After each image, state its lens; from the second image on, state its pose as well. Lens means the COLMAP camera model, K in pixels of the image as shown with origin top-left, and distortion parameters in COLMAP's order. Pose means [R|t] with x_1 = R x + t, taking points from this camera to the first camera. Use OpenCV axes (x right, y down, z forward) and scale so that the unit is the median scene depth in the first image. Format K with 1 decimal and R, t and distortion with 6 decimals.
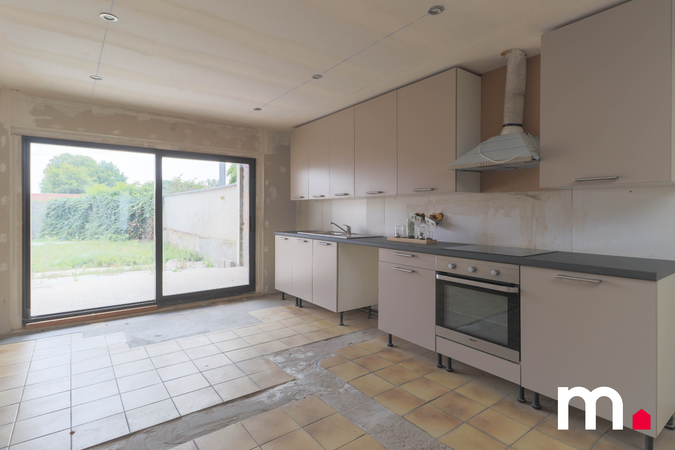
lens RADIAL K [[348.3, 0, 349.9], [0, 348.3, 215.4], [0, 0, 1]] dist [0.006030, -0.001436]
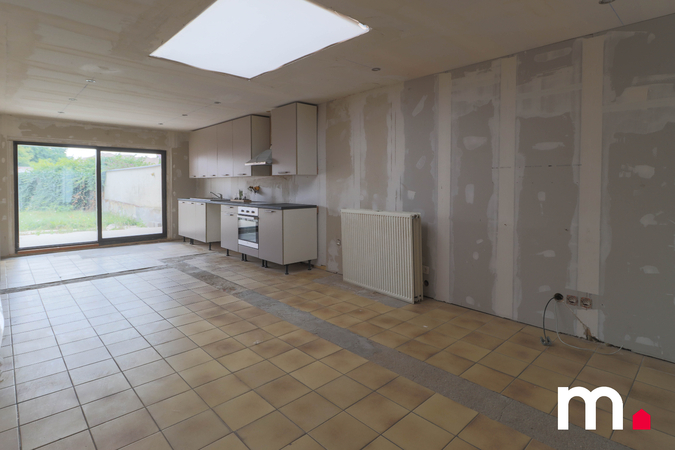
lens RADIAL K [[348.3, 0, 335.0], [0, 348.3, 195.7], [0, 0, 1]] dist [0.006030, -0.001436]
pose [[0.996280, -0.003362, 0.086109, 0.416388], [0.001681, 0.999807, 0.019588, 0.006932], [-0.086158, -0.019371, 0.996093, -0.732361]]
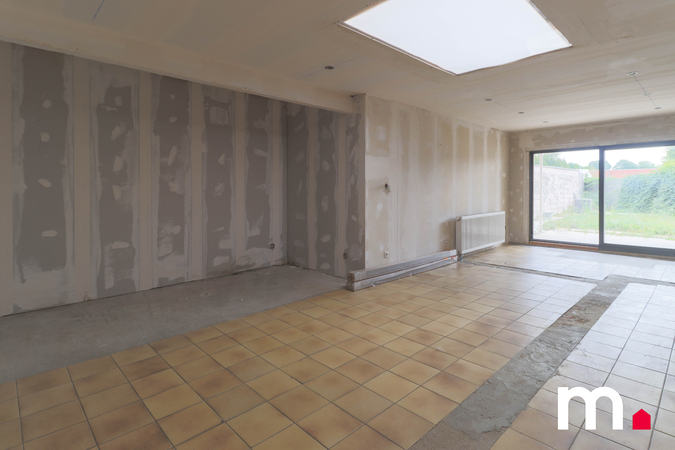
lens RADIAL K [[348.3, 0, 330.6], [0, 348.3, 196.4], [0, 0, 1]] dist [0.006030, -0.001436]
pose [[0.091394, 0.019875, -0.995616, 0.922607], [-0.004311, 0.999799, 0.019563, 0.005706], [0.995805, 0.002504, 0.091462, -0.338765]]
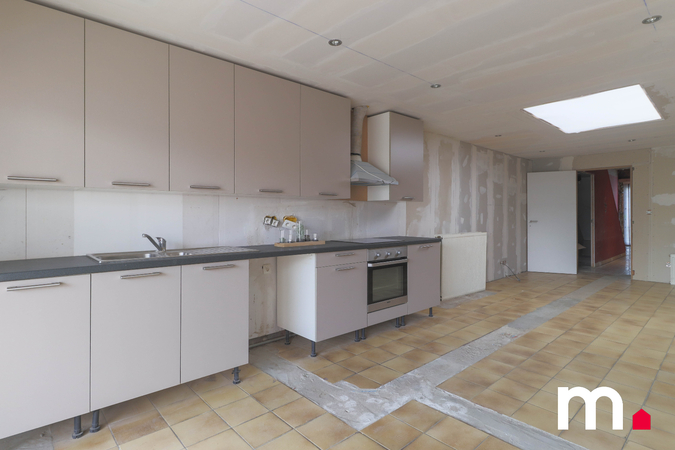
lens RADIAL K [[348.3, 0, 338.6], [0, 348.3, 219.8], [0, 0, 1]] dist [0.006030, -0.001436]
pose [[-0.061369, -0.015032, 0.998002, -0.605495], [0.012069, 0.999802, 0.015802, -0.006831], [-0.998042, 0.013015, -0.061176, 0.723706]]
